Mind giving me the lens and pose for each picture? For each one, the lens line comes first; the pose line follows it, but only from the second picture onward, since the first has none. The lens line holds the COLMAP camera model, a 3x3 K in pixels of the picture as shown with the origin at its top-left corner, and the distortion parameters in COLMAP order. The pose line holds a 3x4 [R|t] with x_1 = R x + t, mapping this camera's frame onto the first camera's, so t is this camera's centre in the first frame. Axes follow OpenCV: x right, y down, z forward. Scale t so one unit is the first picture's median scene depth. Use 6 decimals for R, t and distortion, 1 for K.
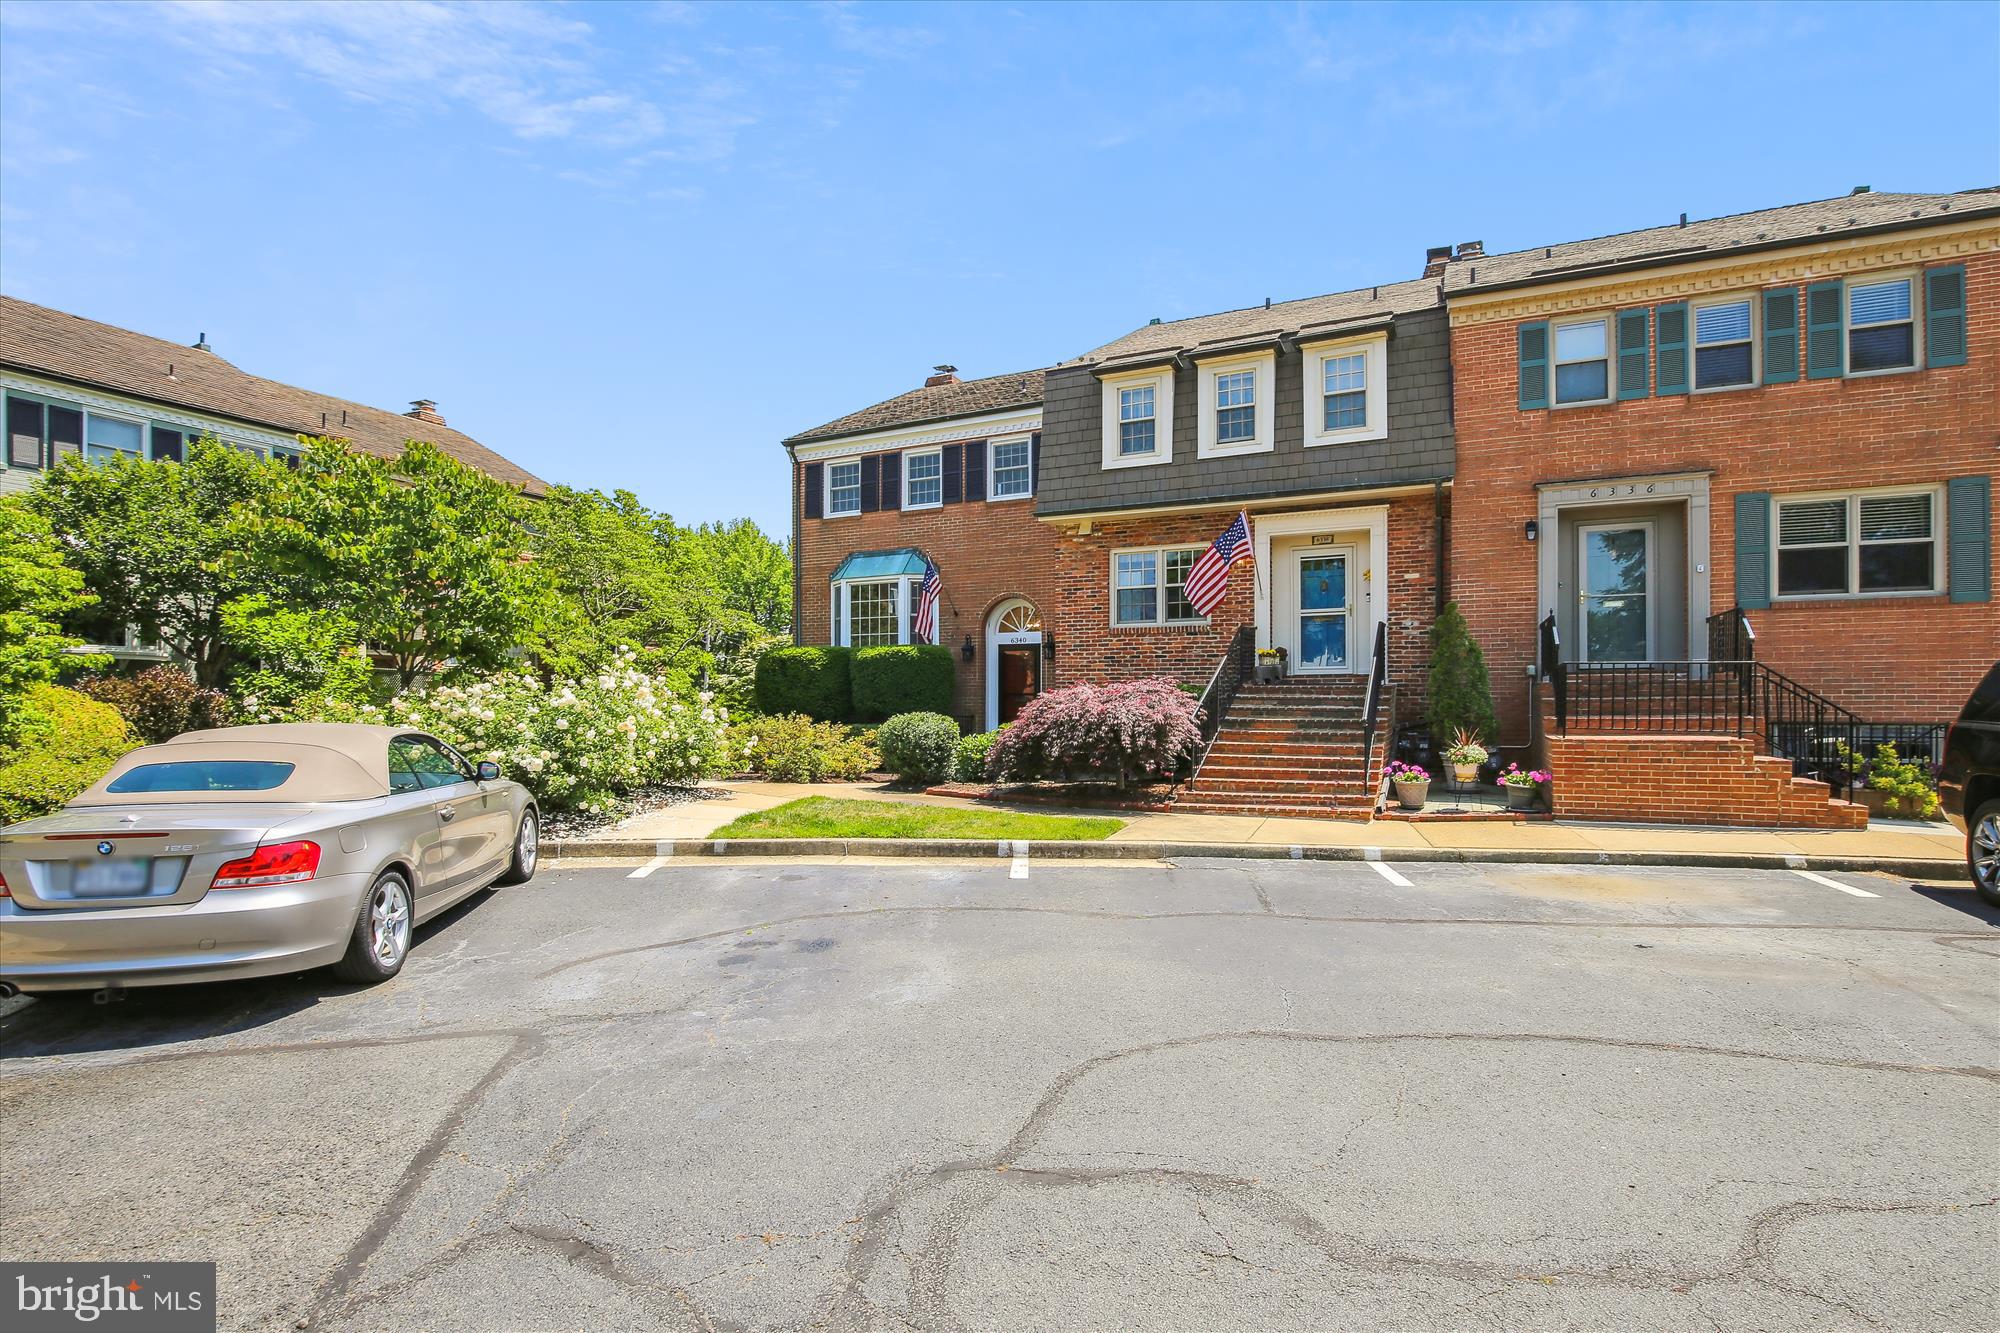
lens RADIAL K [[934.9, 0, 1000.0], [0, 934.9, 666.5], [0, 0, 1]] dist [-0.024617, 0.000613]
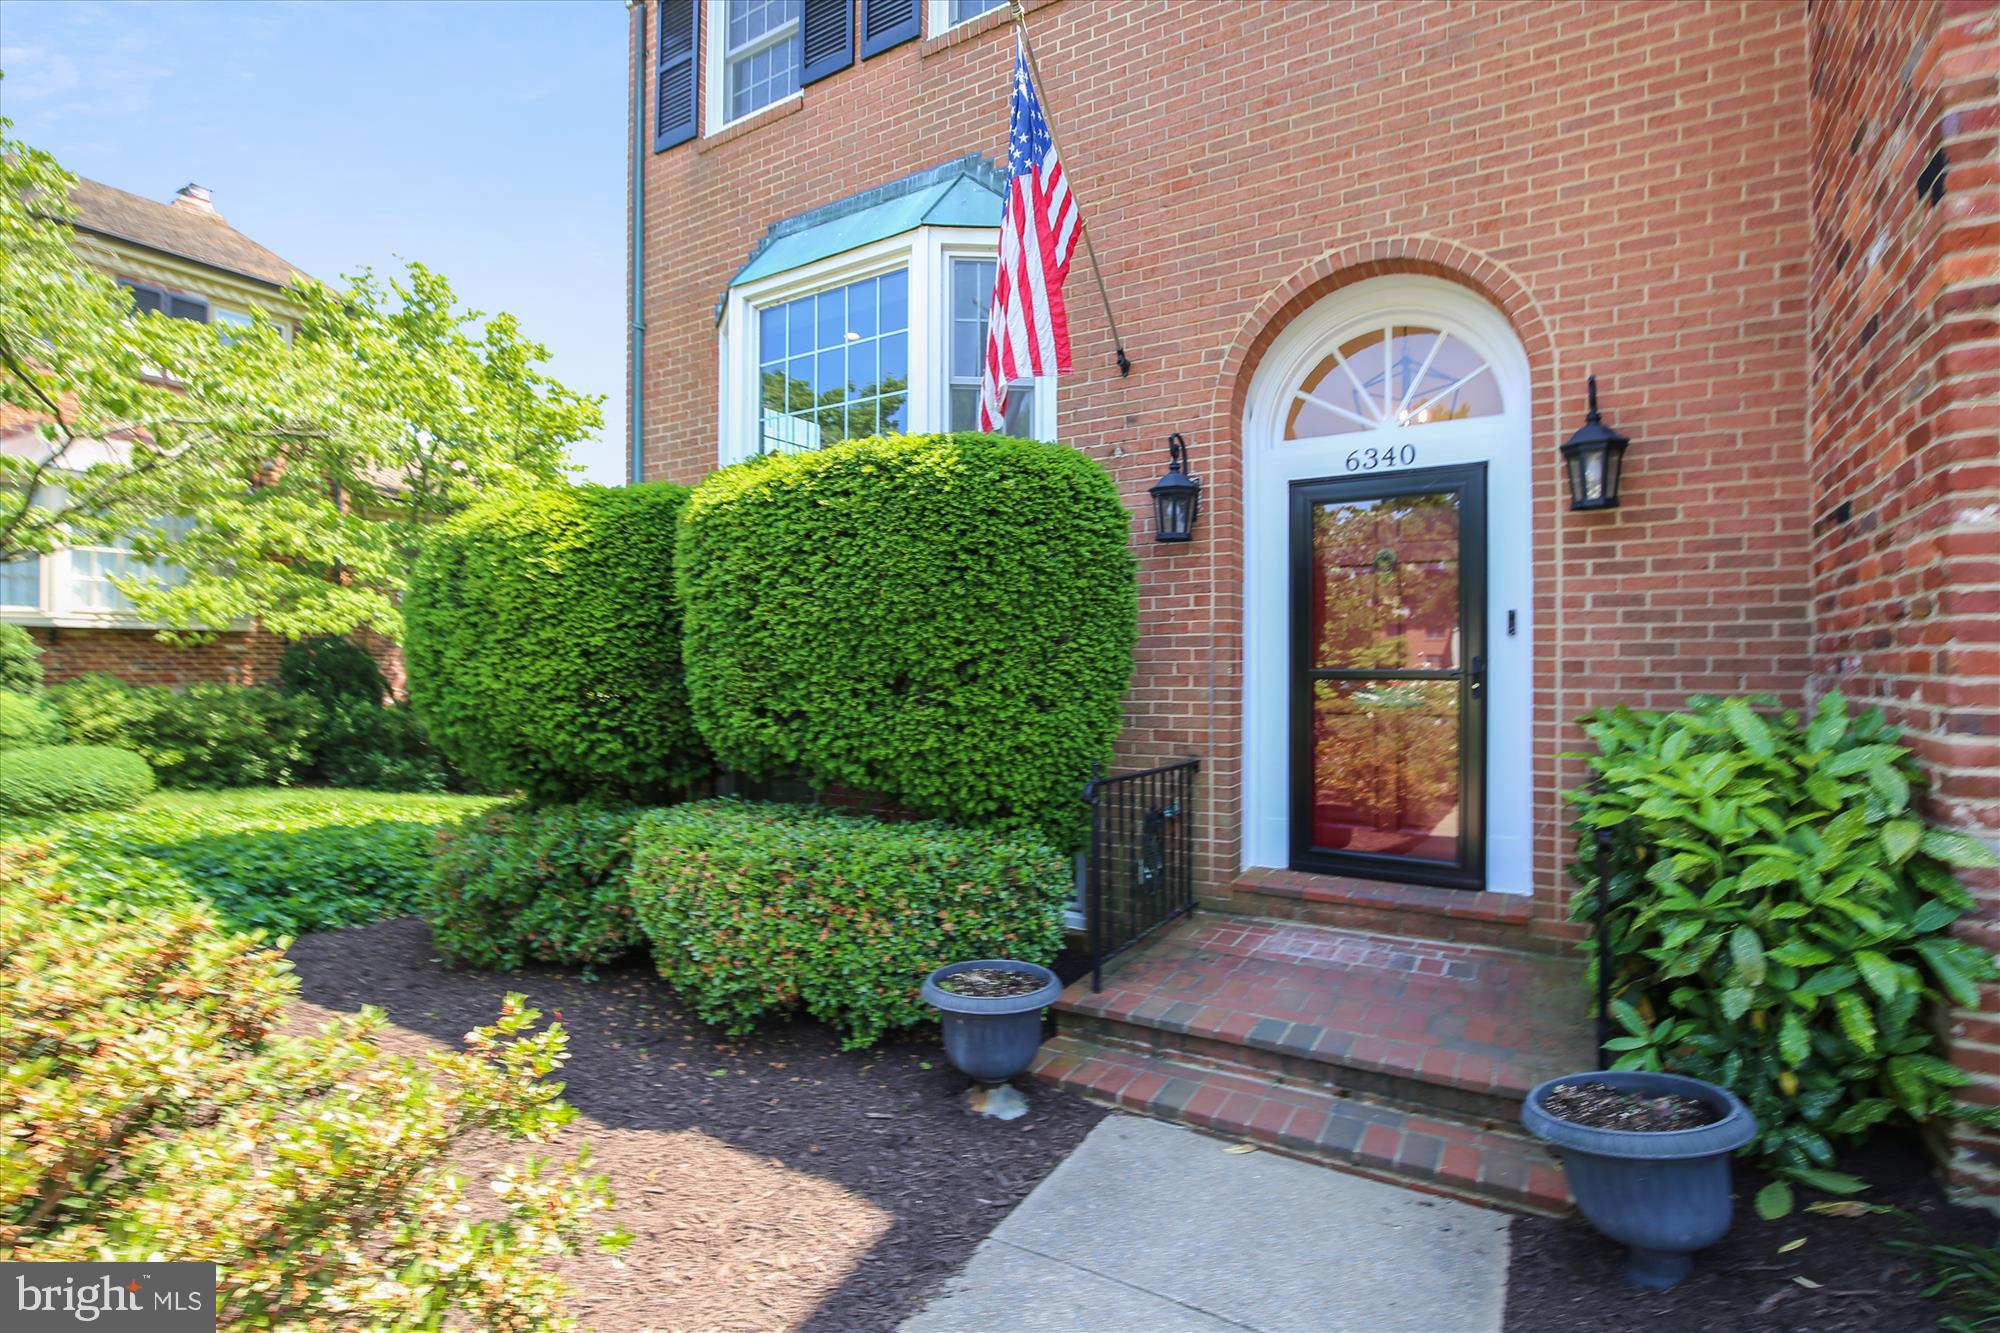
lens RADIAL K [[934.9, 0, 1000.0], [0, 934.9, 666.5], [0, 0, 1]] dist [-0.024617, 0.000613]
pose [[0.992814, -0.003488, -0.119615, -0.051077], [0.006325, 0.999707, 0.023343, 0.021268], [0.119498, -0.023932, 0.992546, 0.742296]]
